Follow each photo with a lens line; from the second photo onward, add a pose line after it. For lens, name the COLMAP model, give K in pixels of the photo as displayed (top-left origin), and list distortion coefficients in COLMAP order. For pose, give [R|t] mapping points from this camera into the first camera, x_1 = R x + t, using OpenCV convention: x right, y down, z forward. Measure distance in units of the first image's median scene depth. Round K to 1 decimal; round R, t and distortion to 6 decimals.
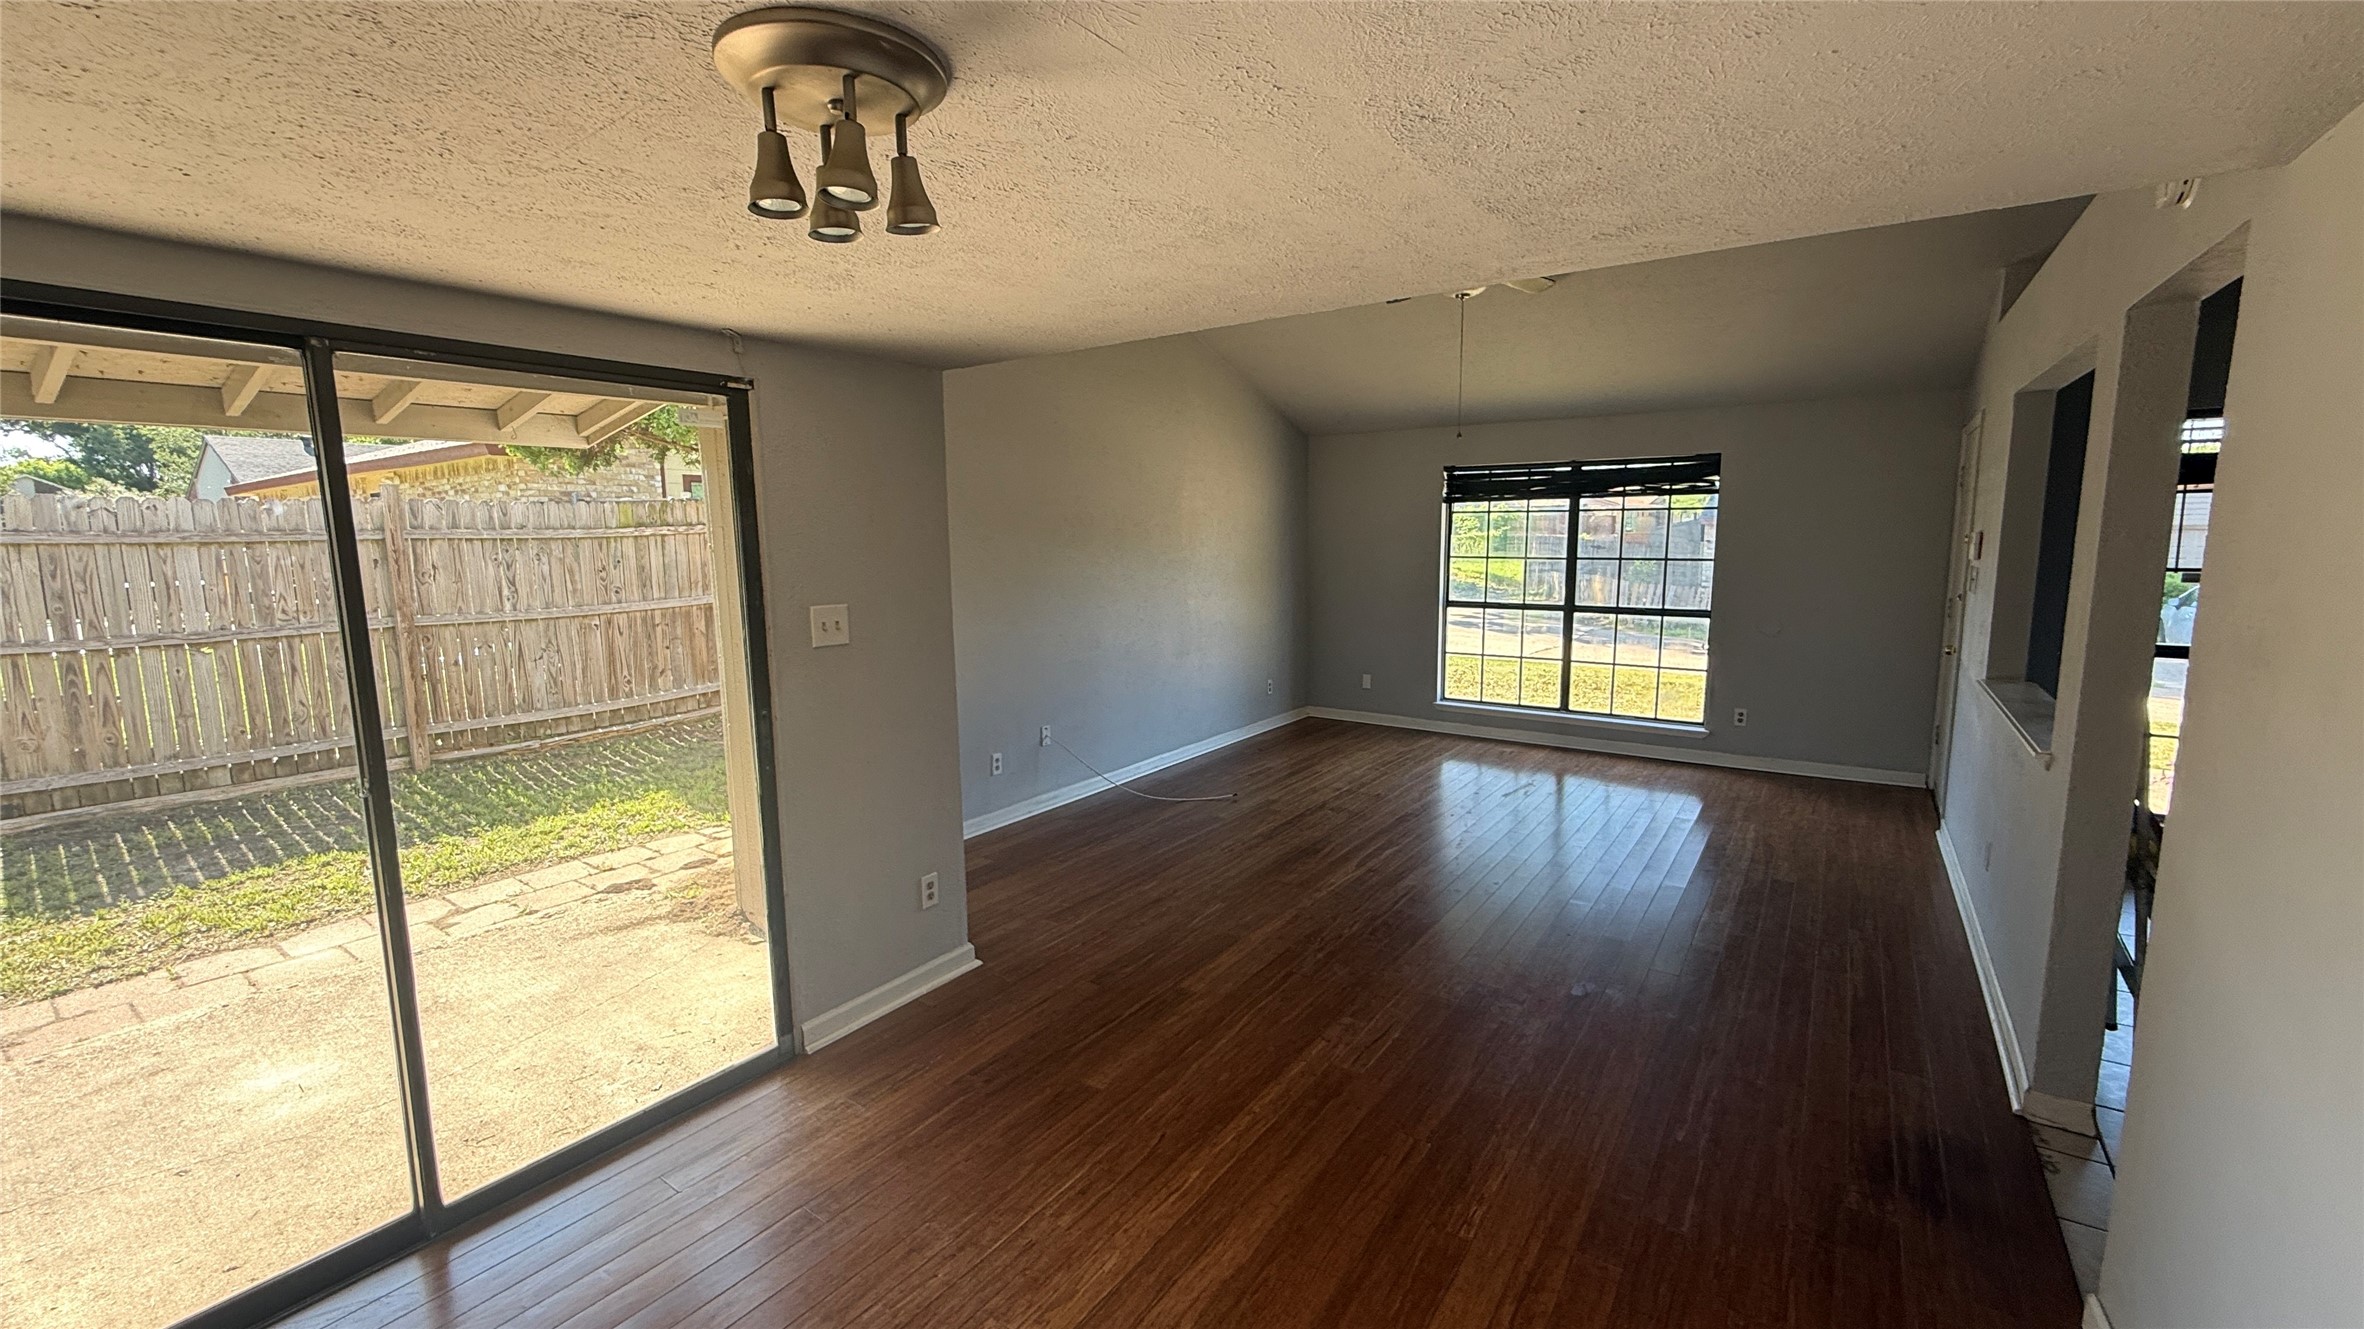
lens RADIAL K [[942.2, 0, 1182.0], [0, 942.2, 664.5], [0, 0, 1]] dist [0.003741, -0.000676]
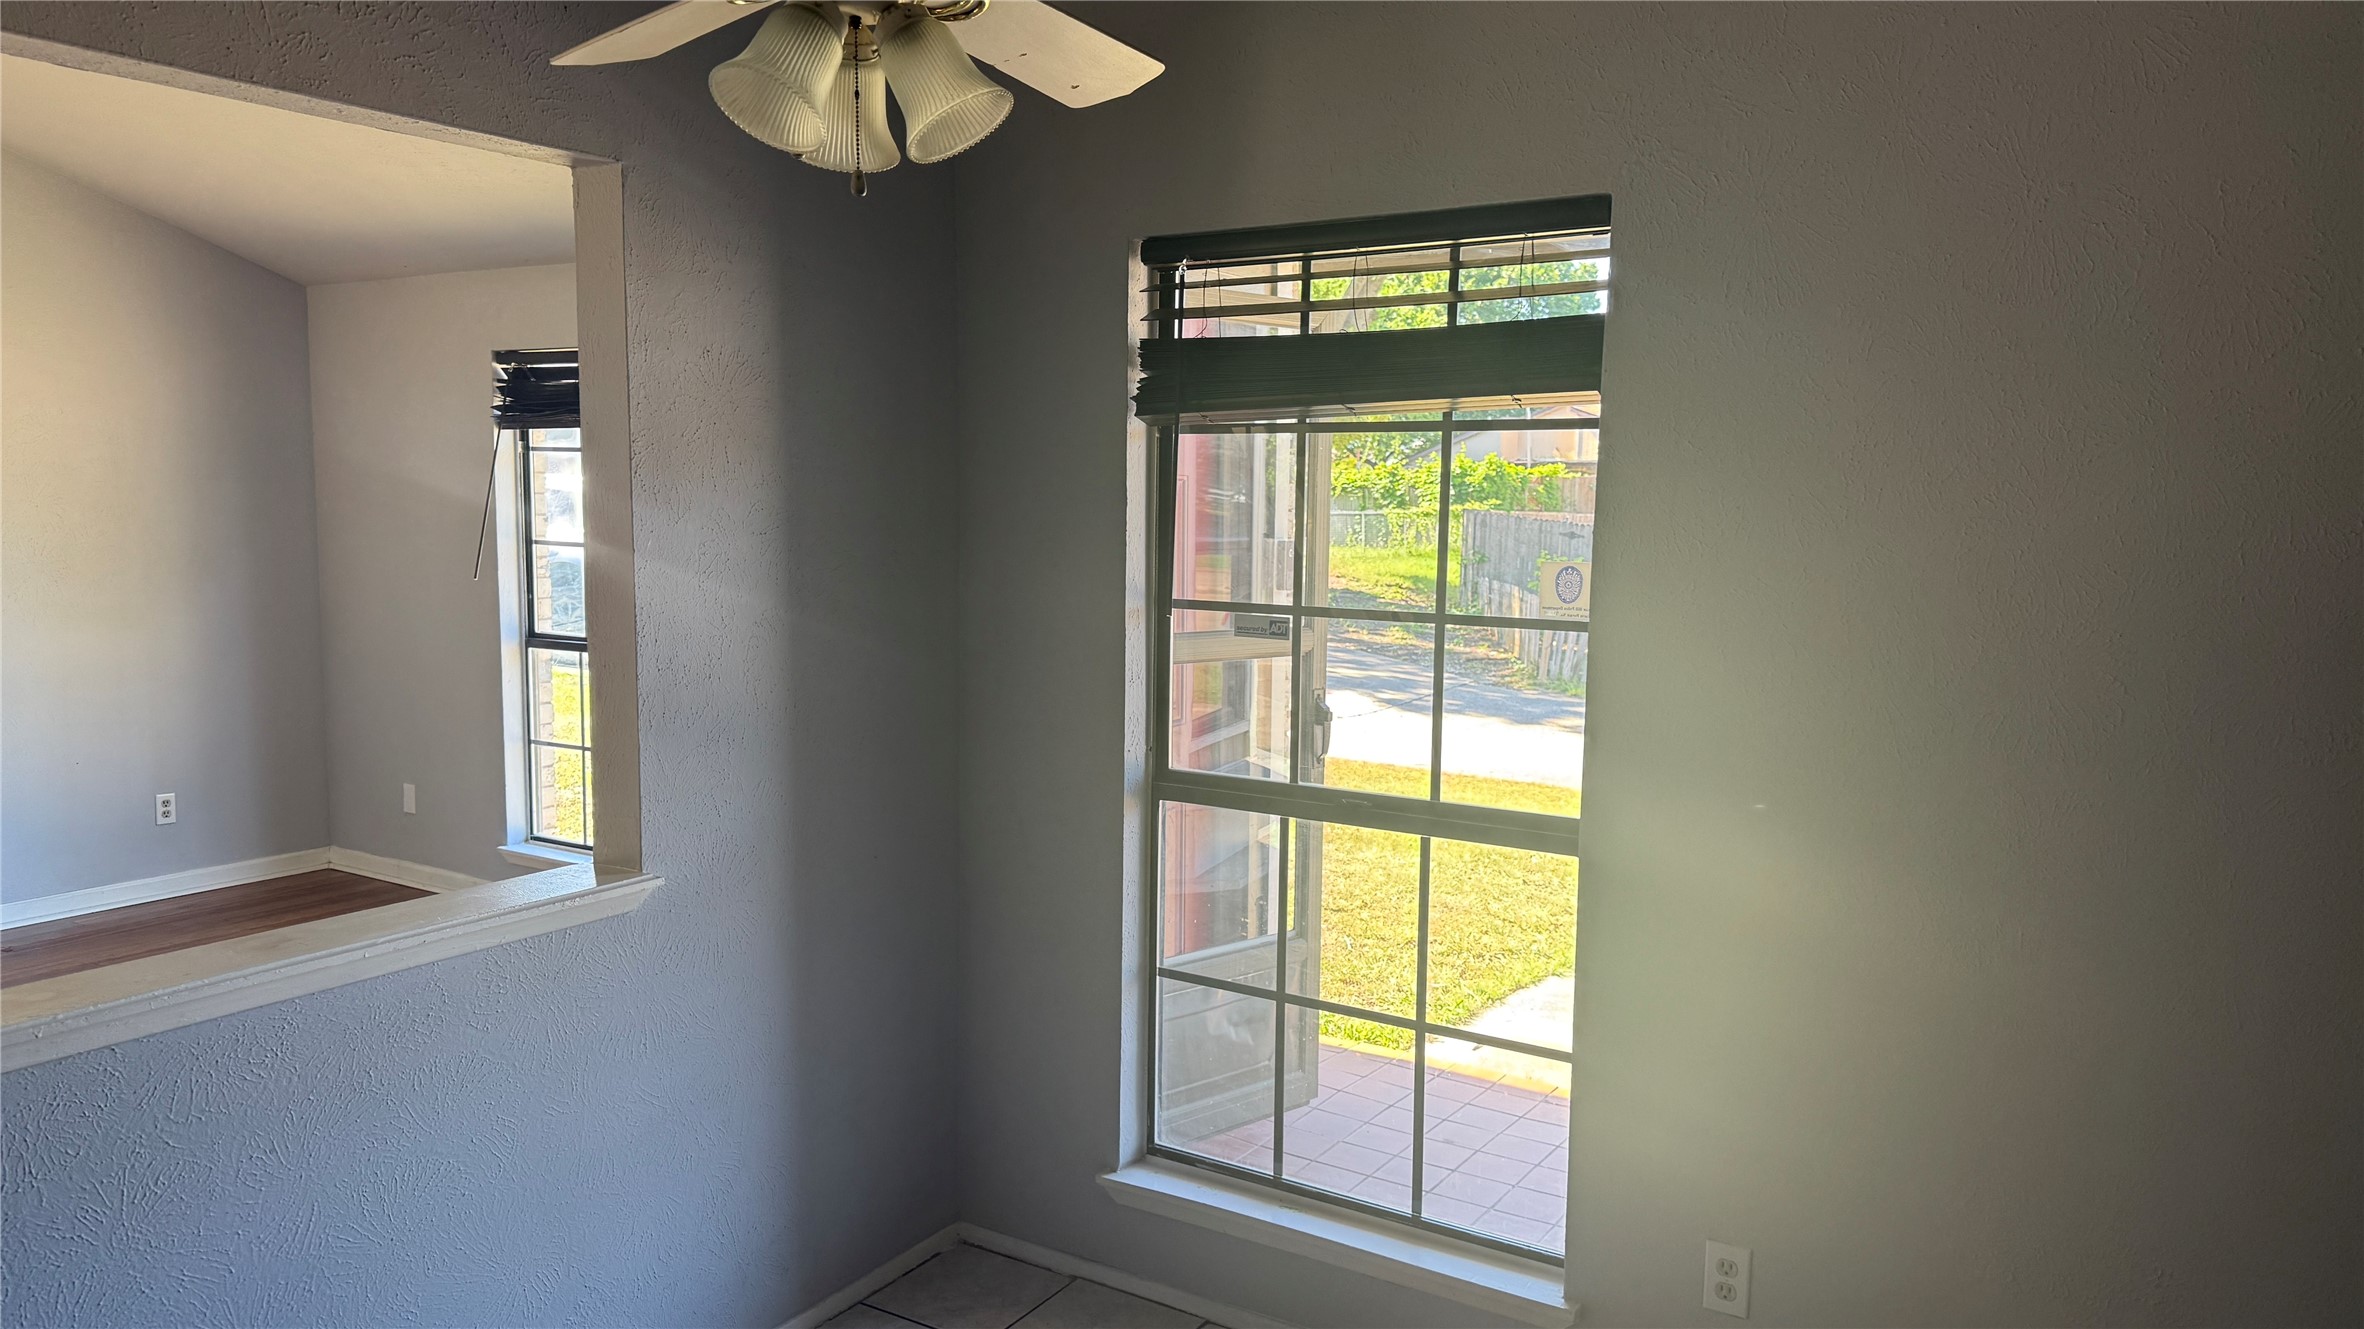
lens RADIAL K [[1648.2, 0, 1178.8], [0, 1648.2, 673.1], [0, 0, 1]] dist [0.131321, -0.210953]
pose [[0.998856, 0.022277, 0.042308, 0.914238], [-0.021221, 0.999456, -0.025250, -0.052748], [-0.042848, 0.024323, 0.998785, 0.226996]]
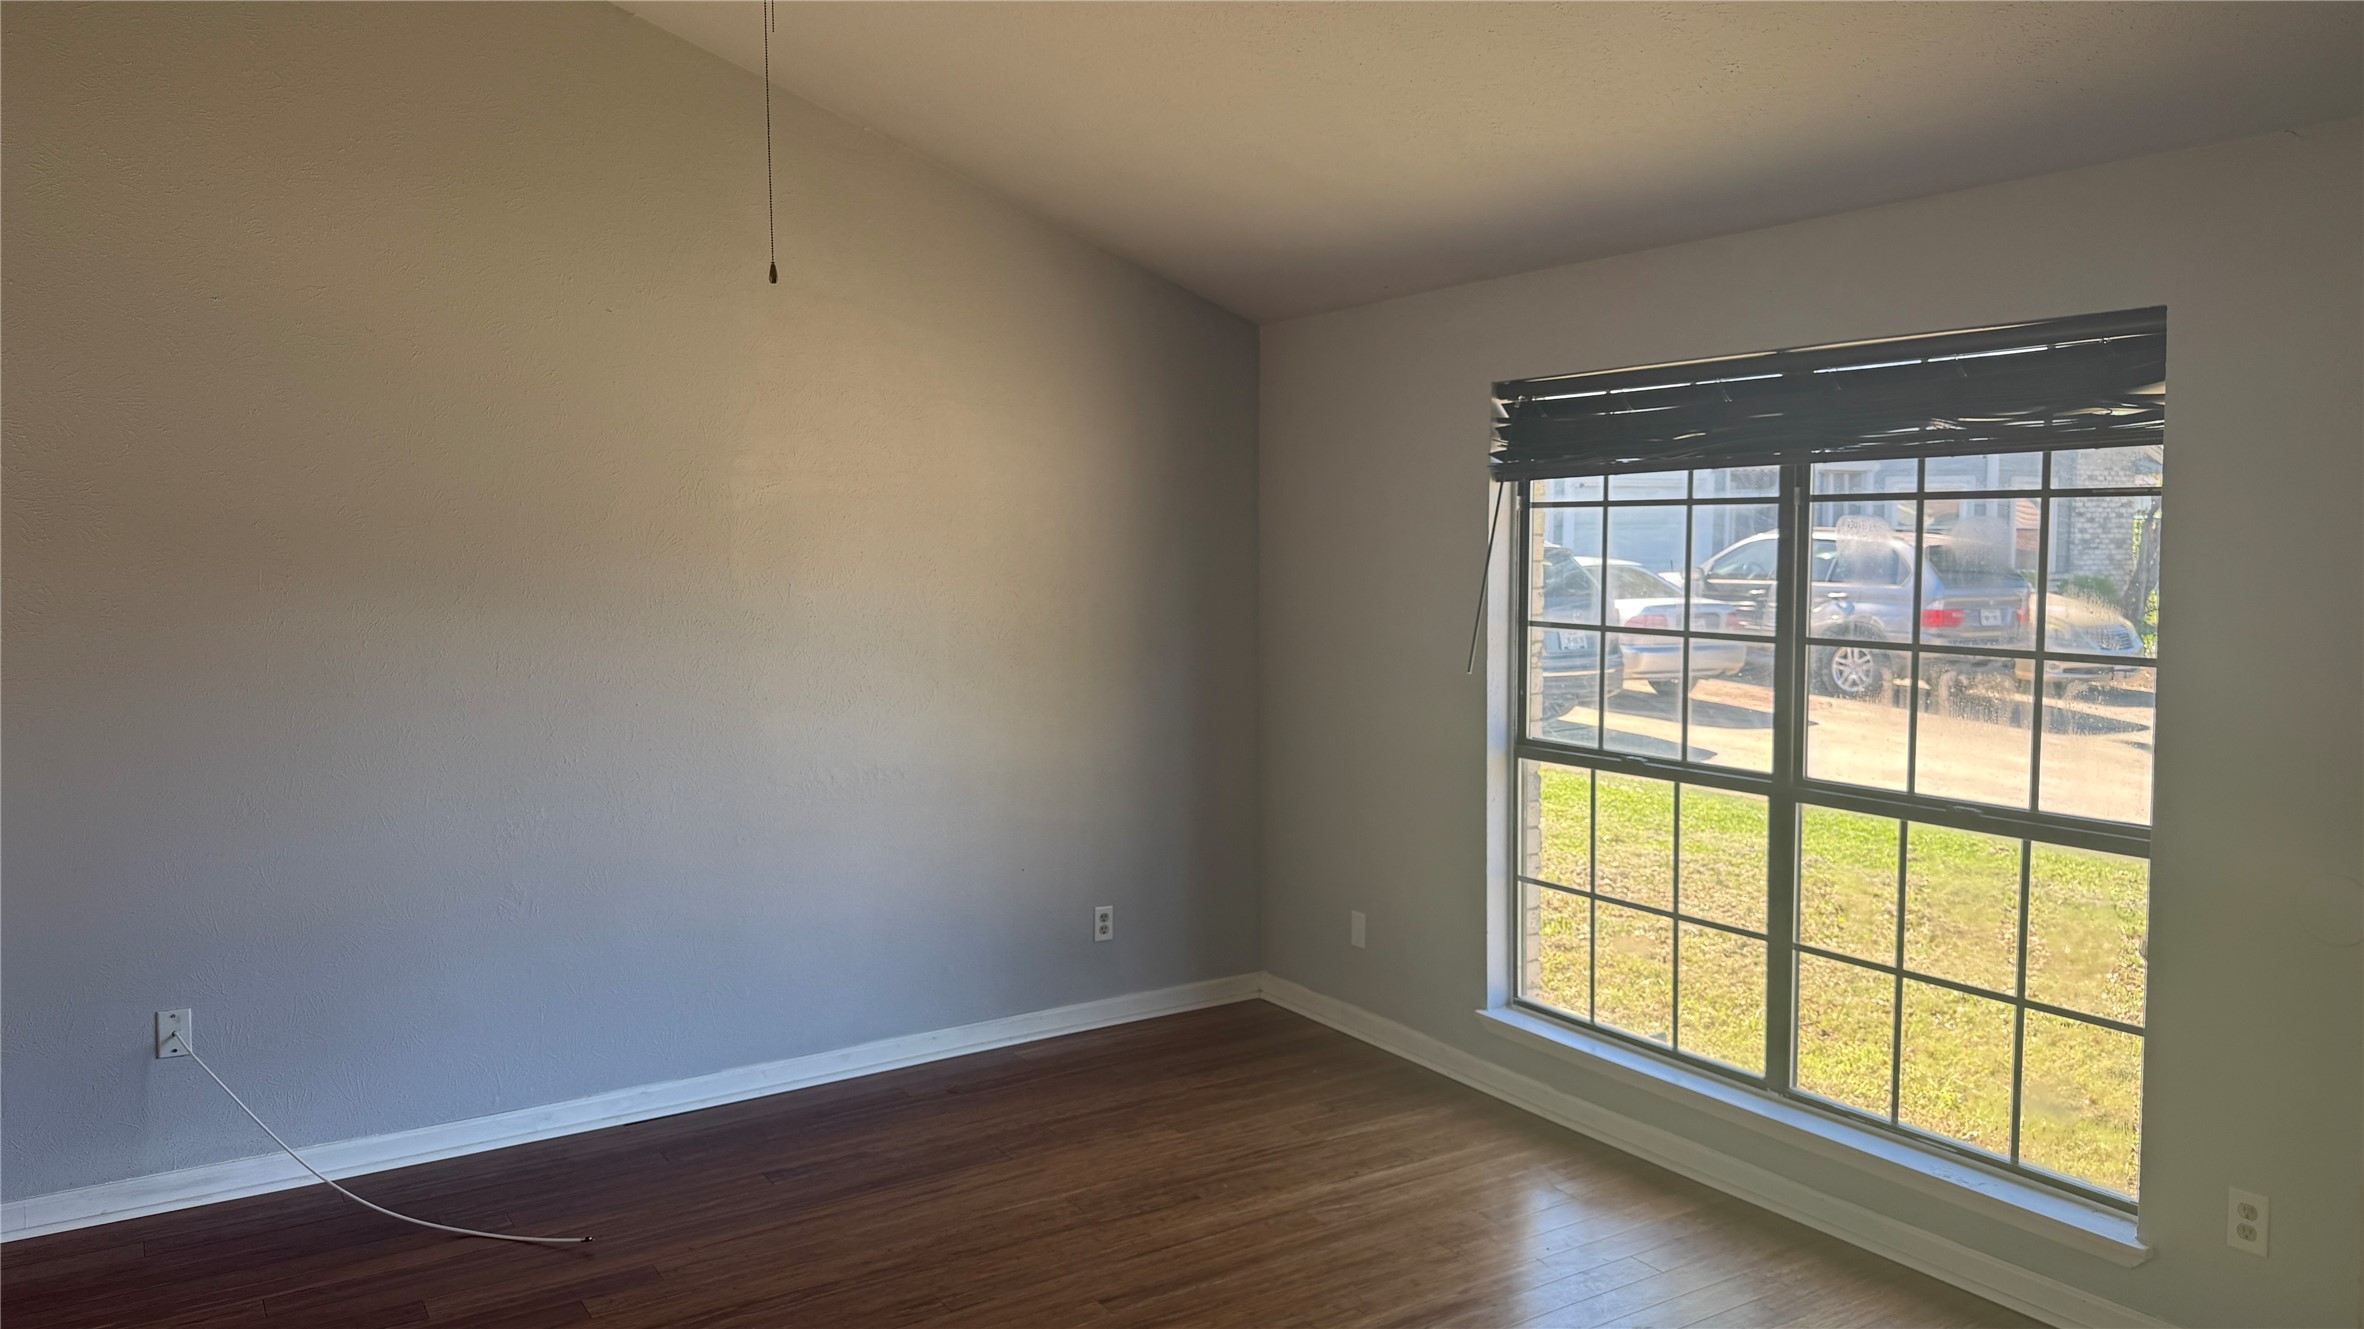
lens RADIAL K [[1648.2, 0, 1178.8], [0, 1648.2, 673.1], [0, 0, 1]] dist [0.131321, -0.210953]
pose [[0.922577, 0.037564, -0.383979, 0.650567], [-0.056827, 0.997624, -0.038941, -0.096494], [0.381604, 0.057746, 0.922520, 0.543504]]
